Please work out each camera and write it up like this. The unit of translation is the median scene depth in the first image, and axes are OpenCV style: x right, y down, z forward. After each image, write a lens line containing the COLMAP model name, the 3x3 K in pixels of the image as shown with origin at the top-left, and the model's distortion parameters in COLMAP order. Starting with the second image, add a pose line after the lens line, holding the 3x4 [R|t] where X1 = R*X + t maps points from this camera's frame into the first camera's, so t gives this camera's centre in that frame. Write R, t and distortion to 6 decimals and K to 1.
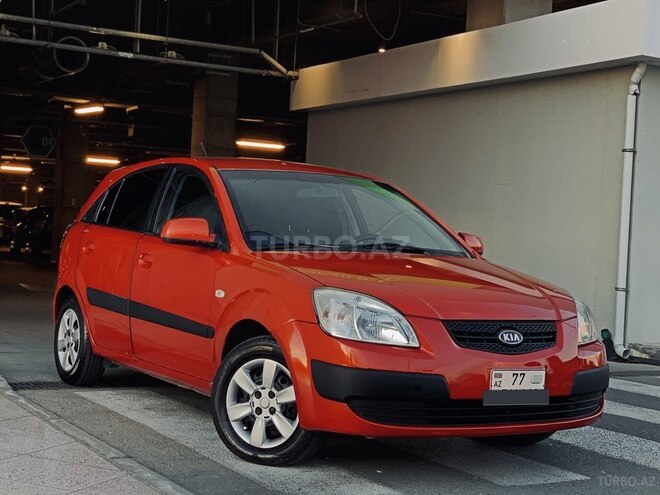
lens RADIAL K [[1064.1, 0, 346.0], [0, 1064.1, 256.1], [0, 0, 1]] dist [0.125803, 0.000000]
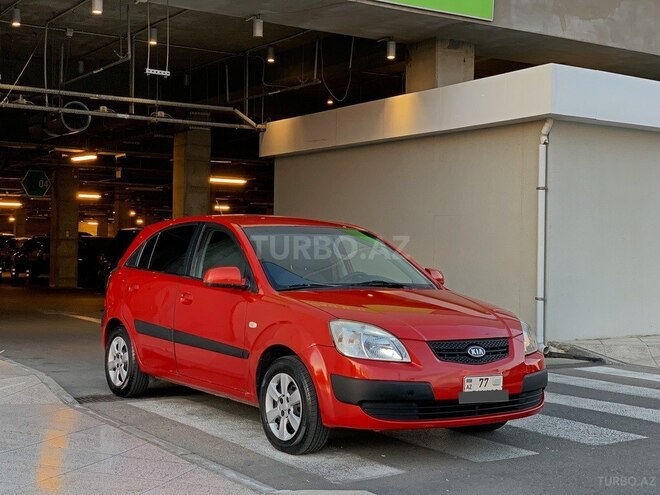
lens RADIAL K [[956.2, 0, 327.0], [0, 956.2, 241.8], [0, 0, 1]] dist [0.035189, 0.000000]
pose [[0.998236, -0.030516, 0.050930, -0.077413], [0.031629, 0.999275, -0.021202, -0.036133], [-0.050246, 0.022775, 0.998477, -0.167303]]
